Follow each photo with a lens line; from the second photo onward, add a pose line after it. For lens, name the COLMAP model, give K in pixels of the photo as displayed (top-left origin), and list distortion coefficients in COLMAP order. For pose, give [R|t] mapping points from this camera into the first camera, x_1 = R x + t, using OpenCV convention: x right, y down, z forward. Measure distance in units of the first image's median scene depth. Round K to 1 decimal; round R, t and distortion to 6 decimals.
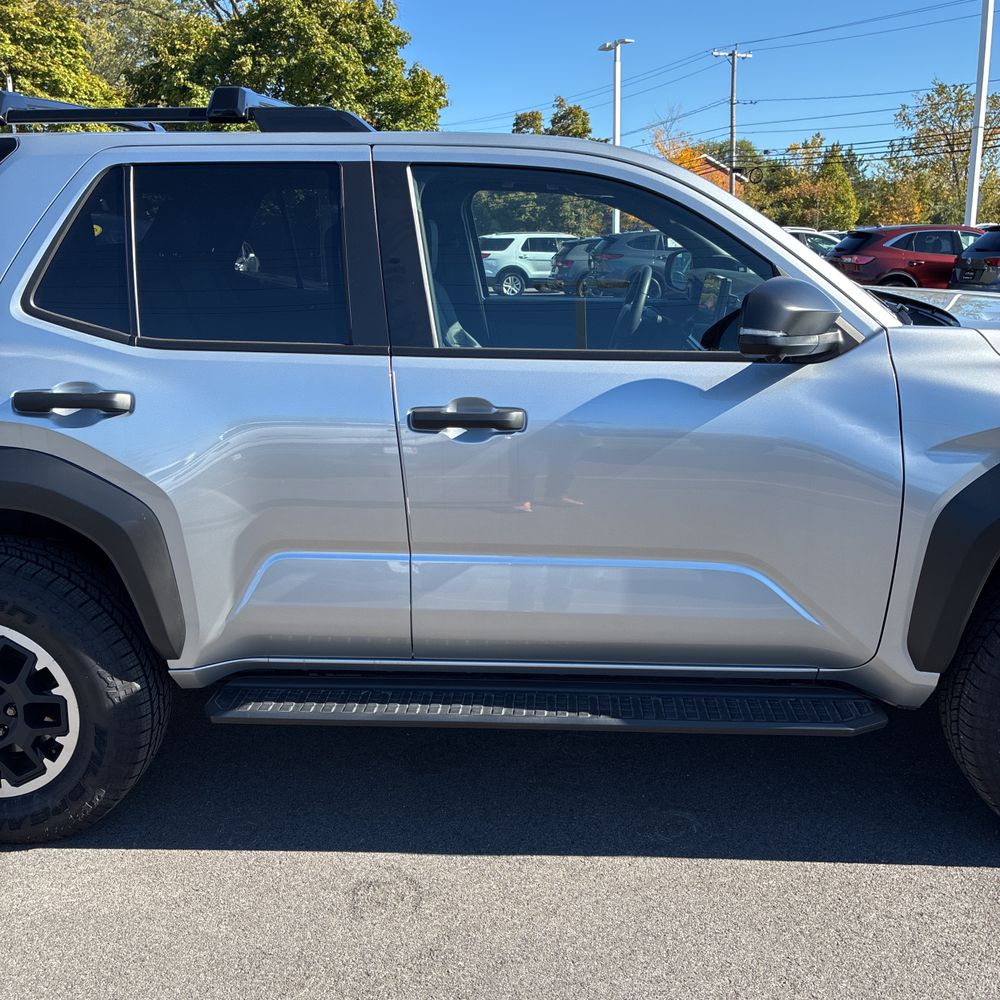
lens RADIAL K [[1019.3, 0, 502.2], [0, 1019.3, 498.1], [0, 0, 1]] dist [0.023598, -0.010385]
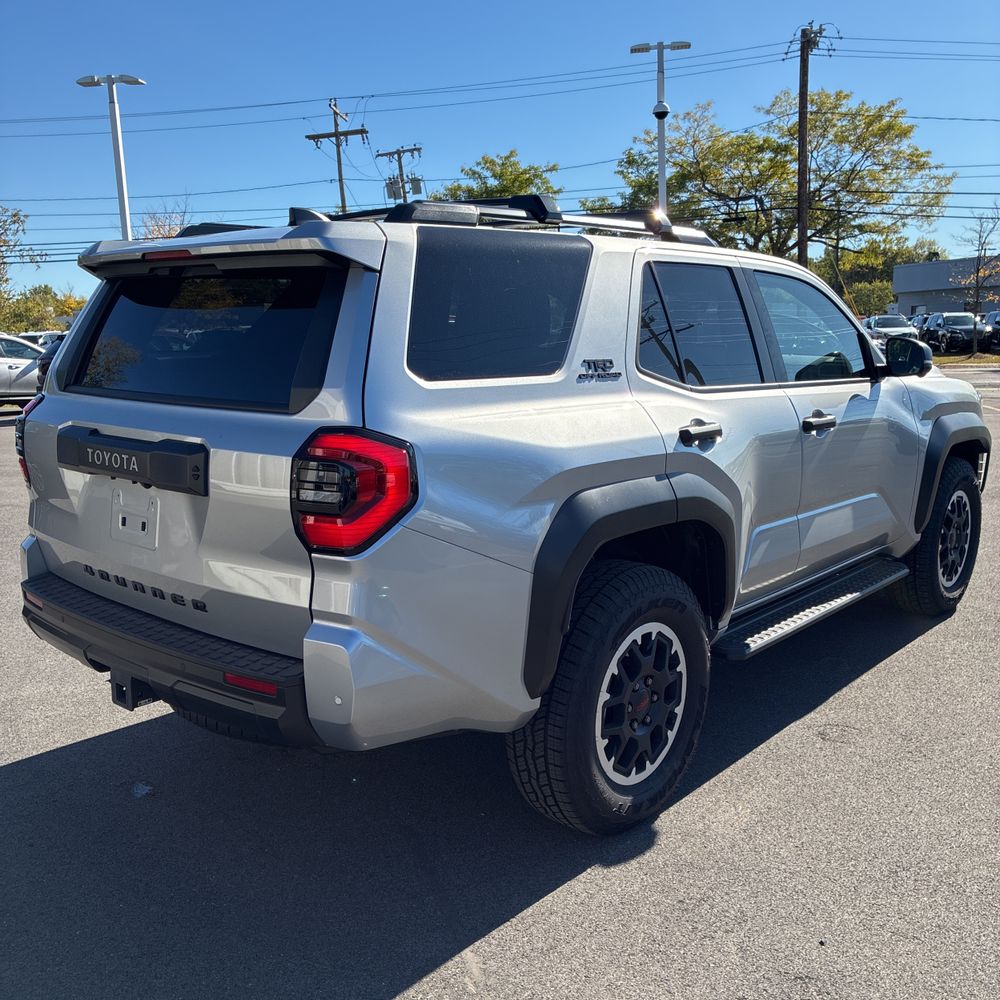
lens RADIAL K [[1019.4, 0, 465.8], [0, 1019.4, 500.0], [0, 0, 1]] dist [0.051835, 0.017006]
pose [[0.625263, -0.130158, 0.769484, -0.115877], [0.207334, 0.978266, -0.003002, -0.004832], [-0.752369, 0.161418, 0.638660, 0.027147]]
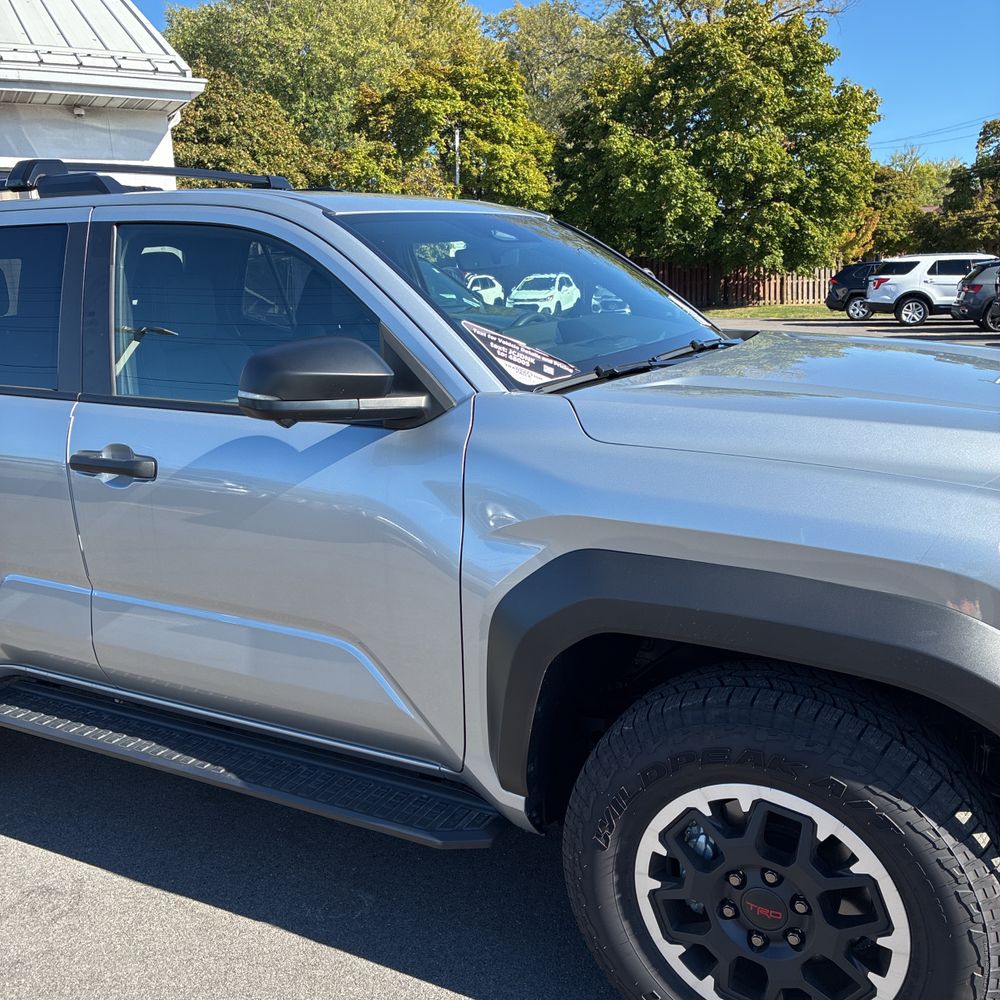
lens RADIAL K [[1014.8, 0, 489.6], [0, 1014.8, 504.6], [0, 0, 1]] dist [0.011774, 0.036461]
pose [[0.904589, 0.078081, -0.419073, 0.052155], [-0.085166, 0.996365, 0.001807, -0.004993], [0.417691, 0.034056, 0.907951, 0.014939]]
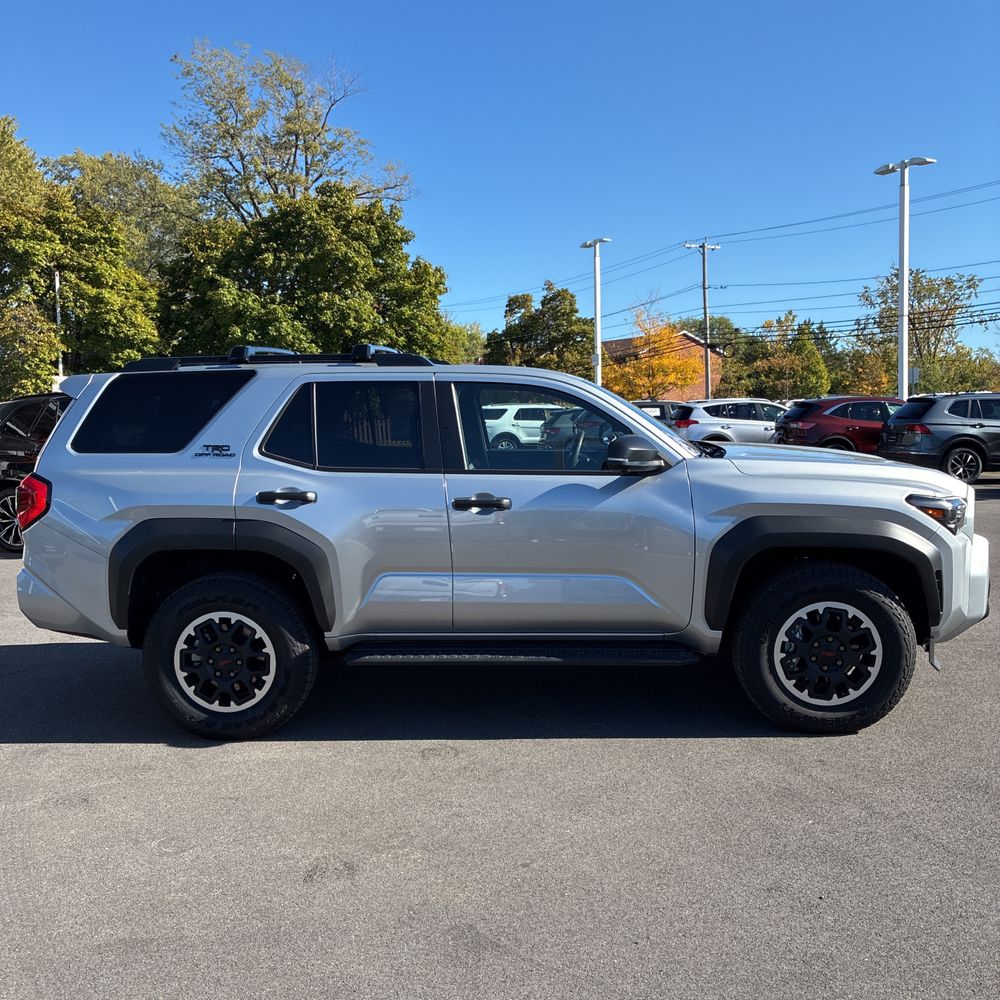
lens RADIAL K [[1019.3, 0, 502.2], [0, 1019.3, 498.1], [0, 0, 1]] dist [0.023598, -0.010385]
pose [[0.999971, -0.005655, 0.005195, -0.000283], [0.006410, 0.987220, -0.159233, 0.016148], [-0.004228, 0.159261, 0.987227, -0.069029]]
